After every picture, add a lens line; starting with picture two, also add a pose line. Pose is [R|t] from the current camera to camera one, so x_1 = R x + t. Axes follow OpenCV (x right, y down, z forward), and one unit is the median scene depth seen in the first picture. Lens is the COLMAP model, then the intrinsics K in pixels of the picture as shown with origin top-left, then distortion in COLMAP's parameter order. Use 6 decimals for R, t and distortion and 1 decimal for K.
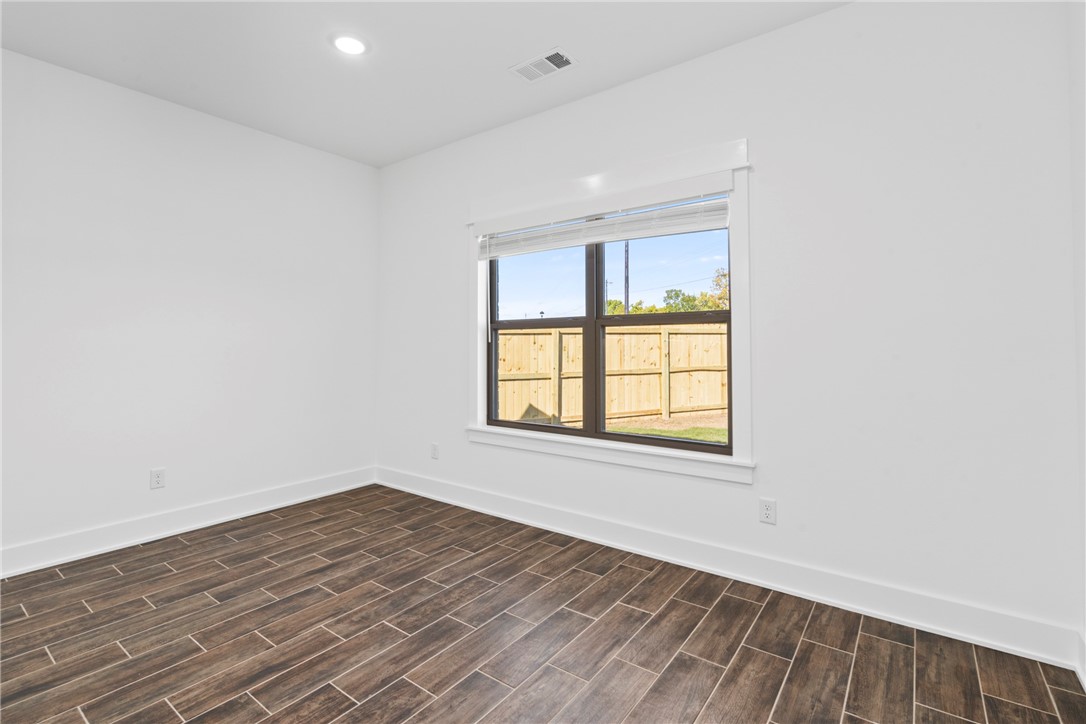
lens RADIAL K [[503.8, 0, 545.8], [0, 503.8, 339.3], [0, 0, 1]] dist [-0.000854, 0.000740]
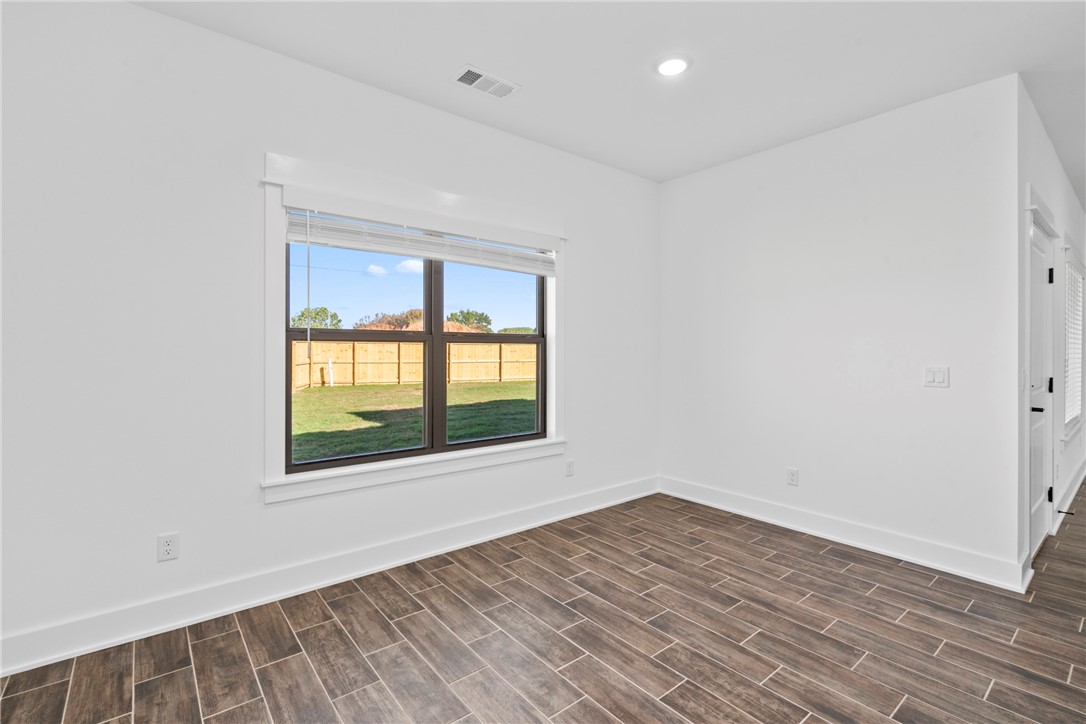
lens RADIAL K [[498.5, 0, 538.1], [0, 498.5, 354.1], [0, 0, 1]] dist [-0.001669, 0.000127]
pose [[0.252323, -0.004490, 0.967633, -0.973620], [-0.014505, 0.999859, 0.008422, -0.015606], [-0.967534, -0.016161, 0.252222, 0.659692]]
